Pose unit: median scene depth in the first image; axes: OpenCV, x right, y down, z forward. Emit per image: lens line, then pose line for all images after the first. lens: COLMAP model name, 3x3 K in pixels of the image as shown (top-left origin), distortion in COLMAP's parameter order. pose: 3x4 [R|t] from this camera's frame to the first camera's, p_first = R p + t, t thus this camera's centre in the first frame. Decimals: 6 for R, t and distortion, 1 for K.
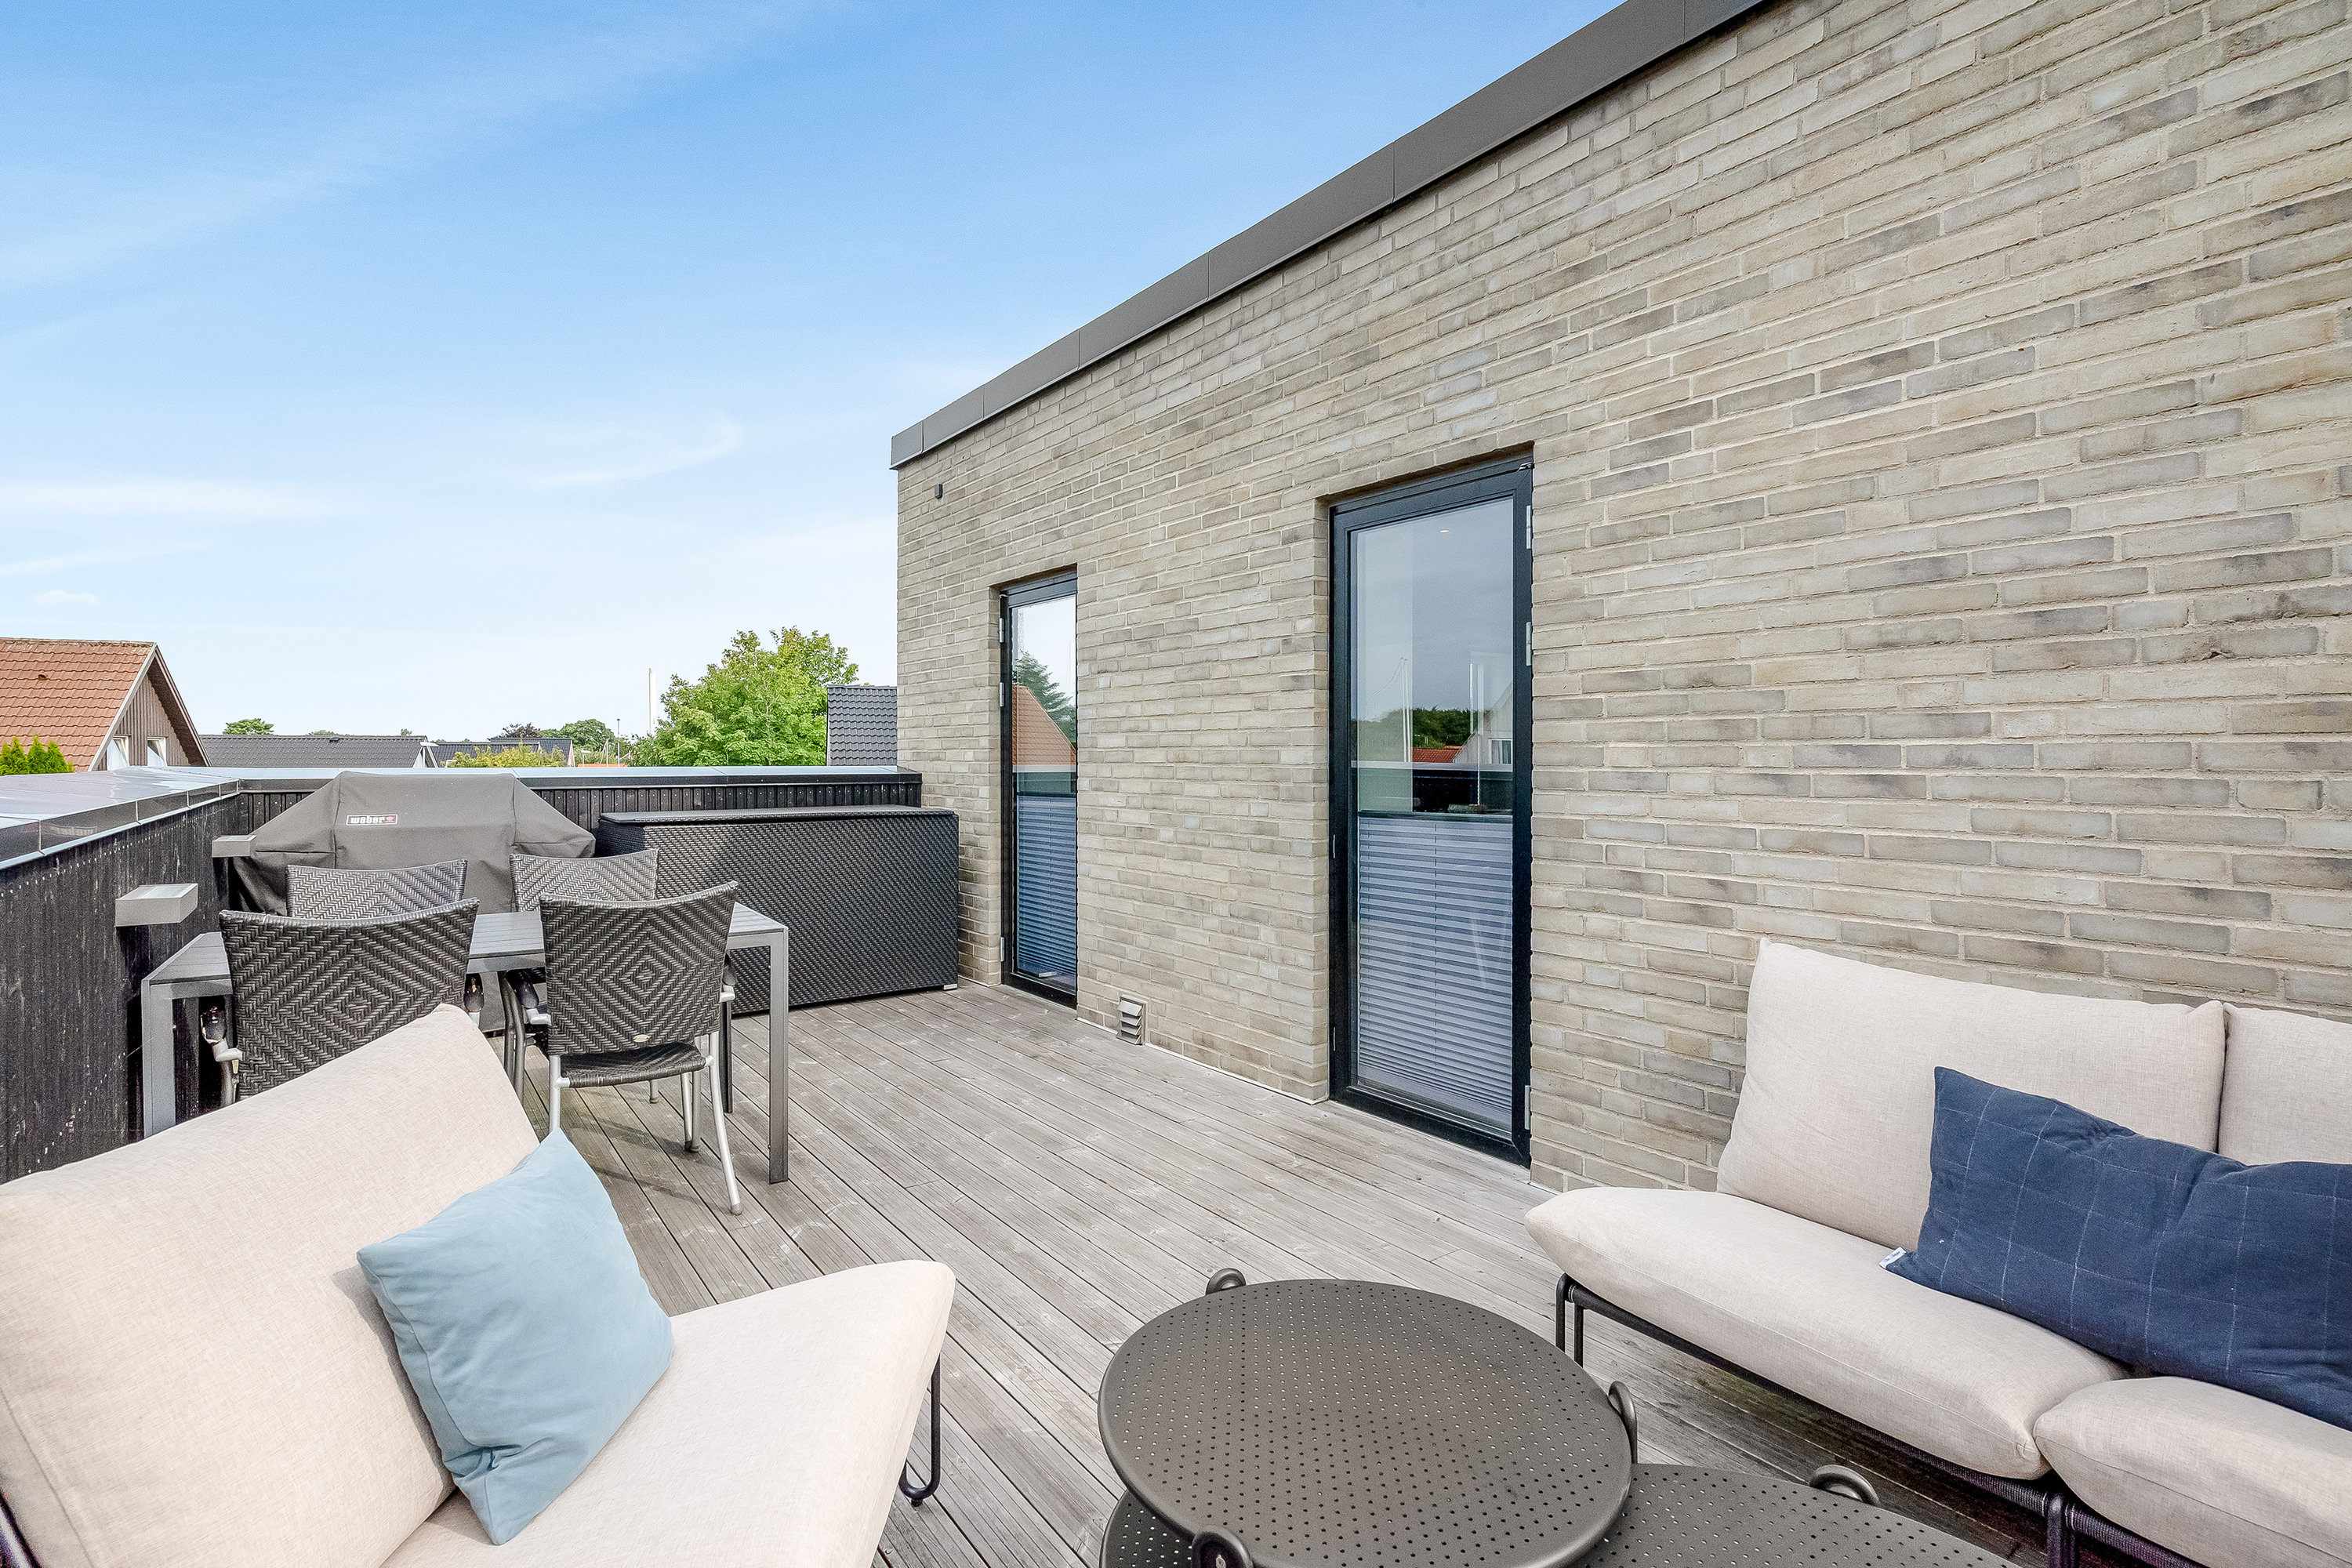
lens RADIAL K [[1134.2, 0, 1182.6], [0, 1134.2, 773.9], [0, 0, 1]] dist [-0.006891, 0.005768]
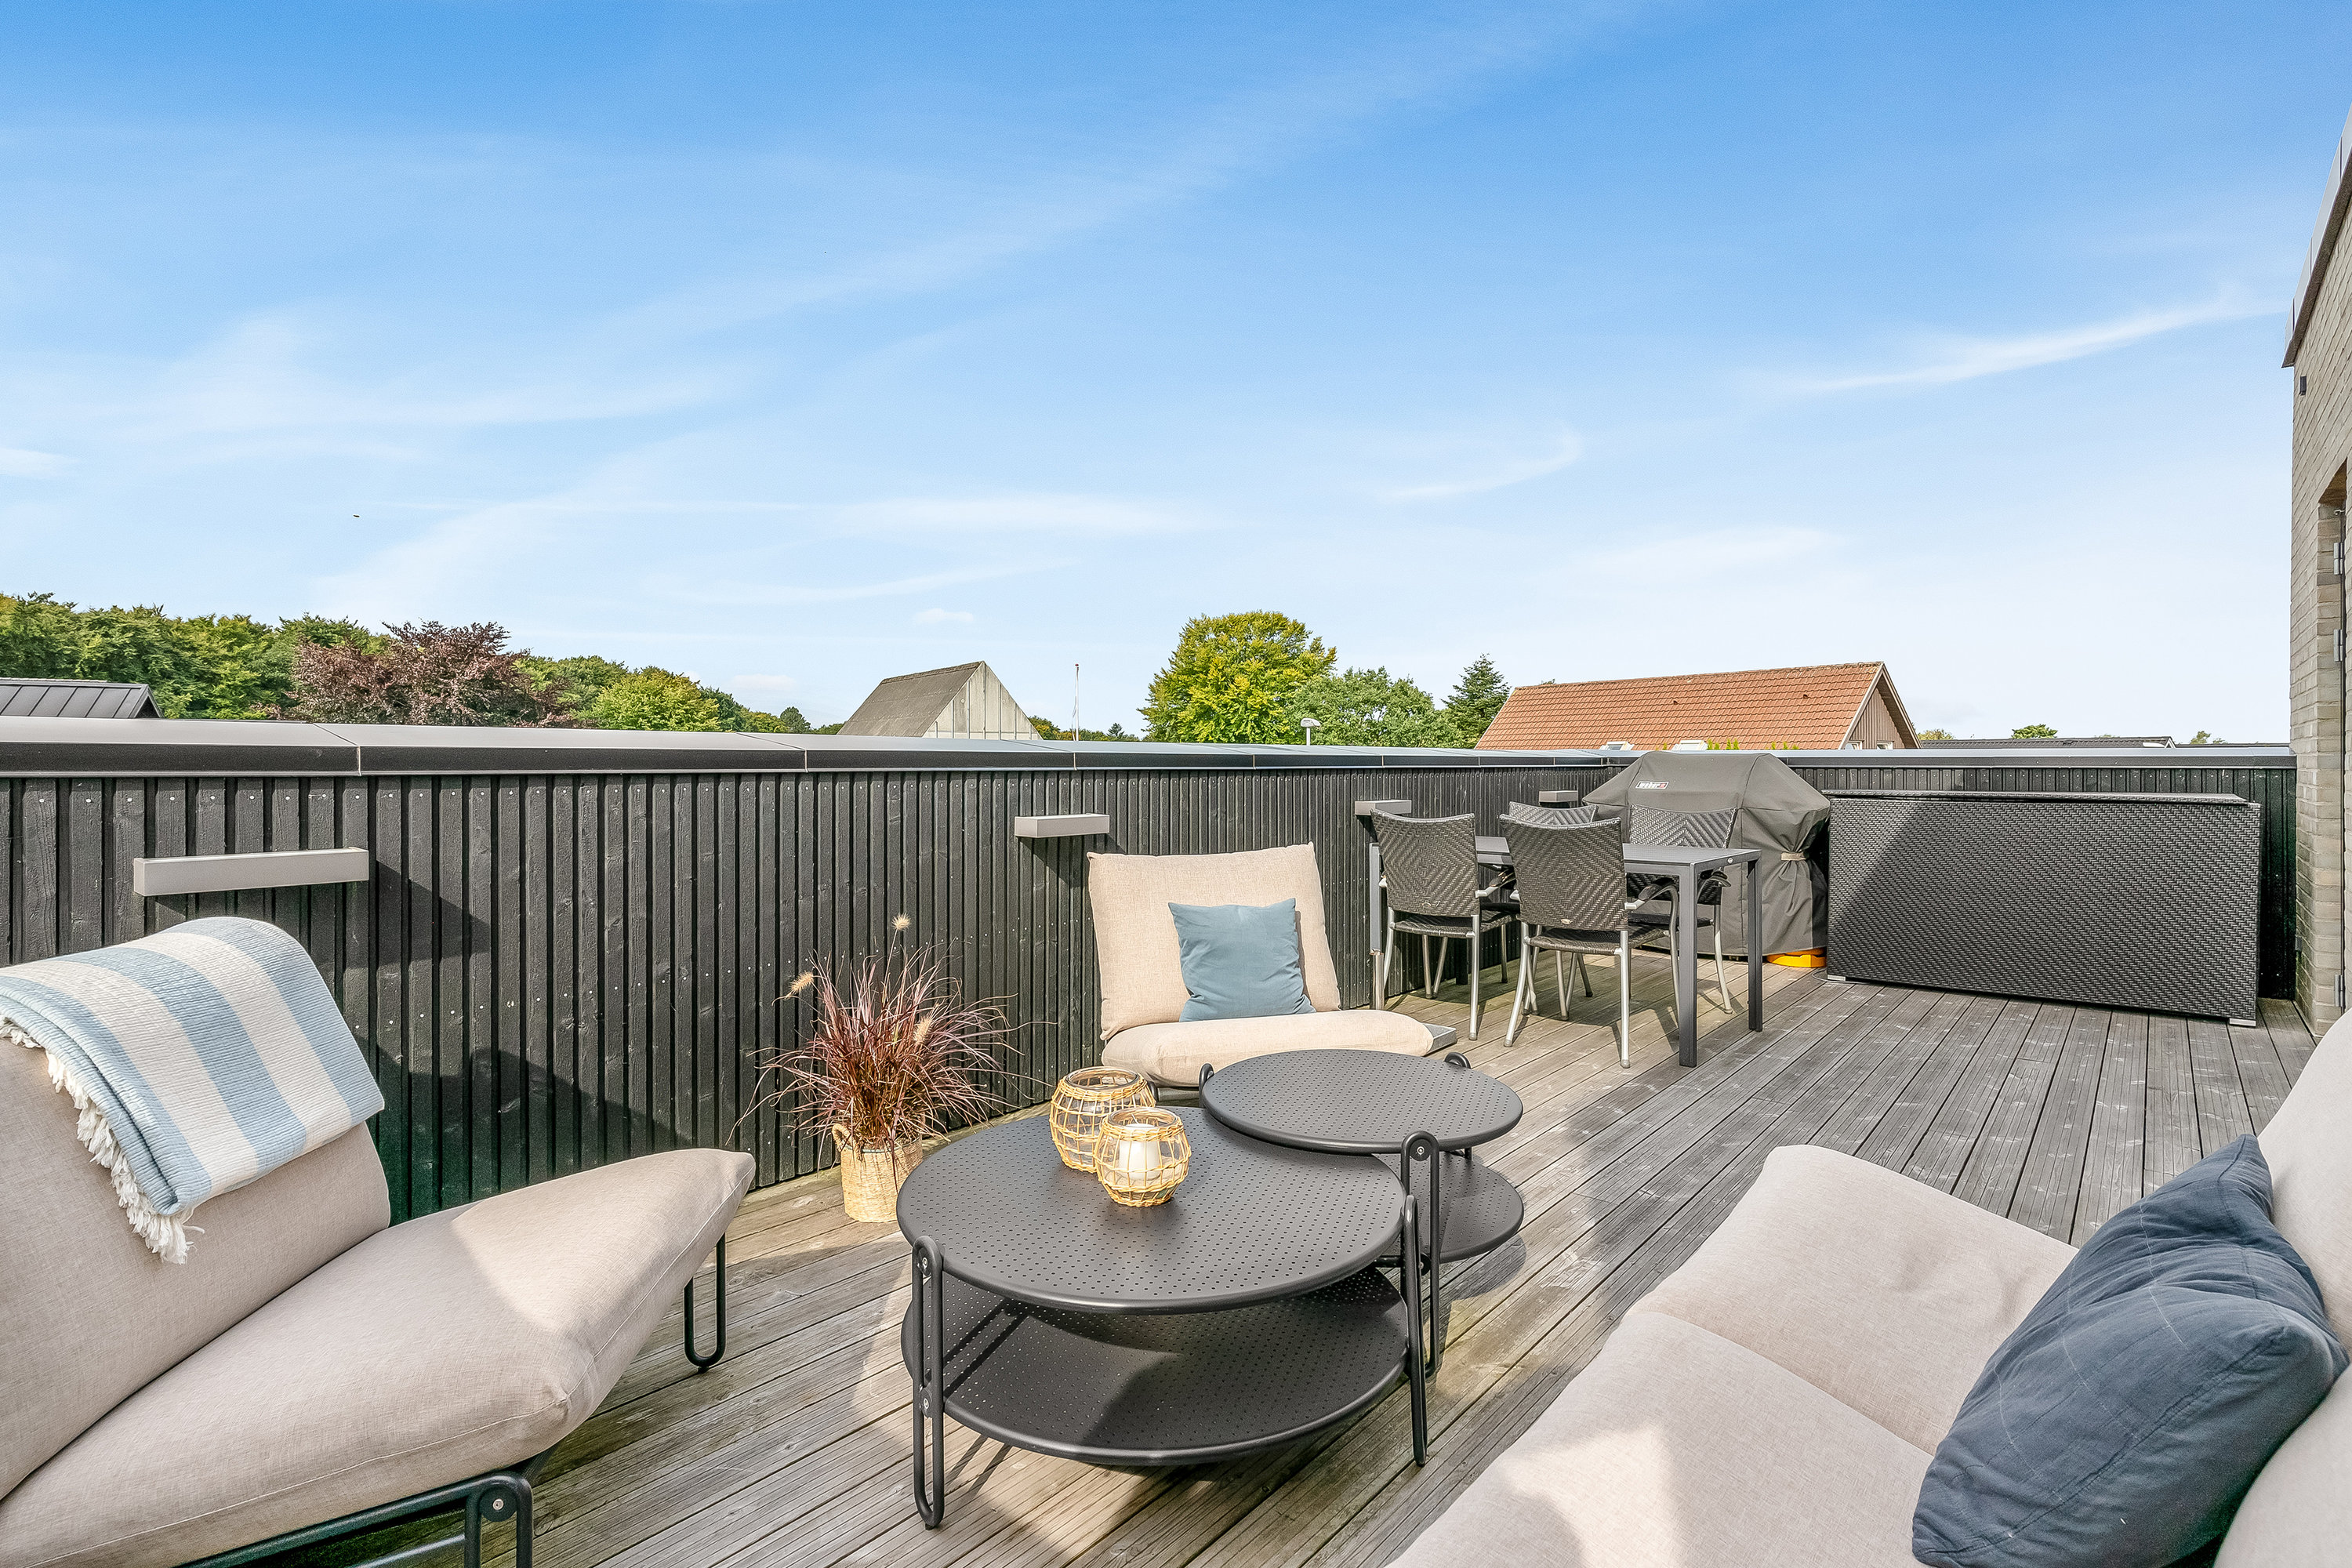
lens RADIAL K [[1134.2, 0, 1179.1], [0, 1134.2, 767.4], [0, 0, 1]] dist [-0.006891, 0.005768]
pose [[0.215755, 0.005422, -0.976432, 0.470245], [-0.015880, 0.999872, 0.002044, 0.022344], [0.976318, 0.015065, 0.215814, 0.108602]]
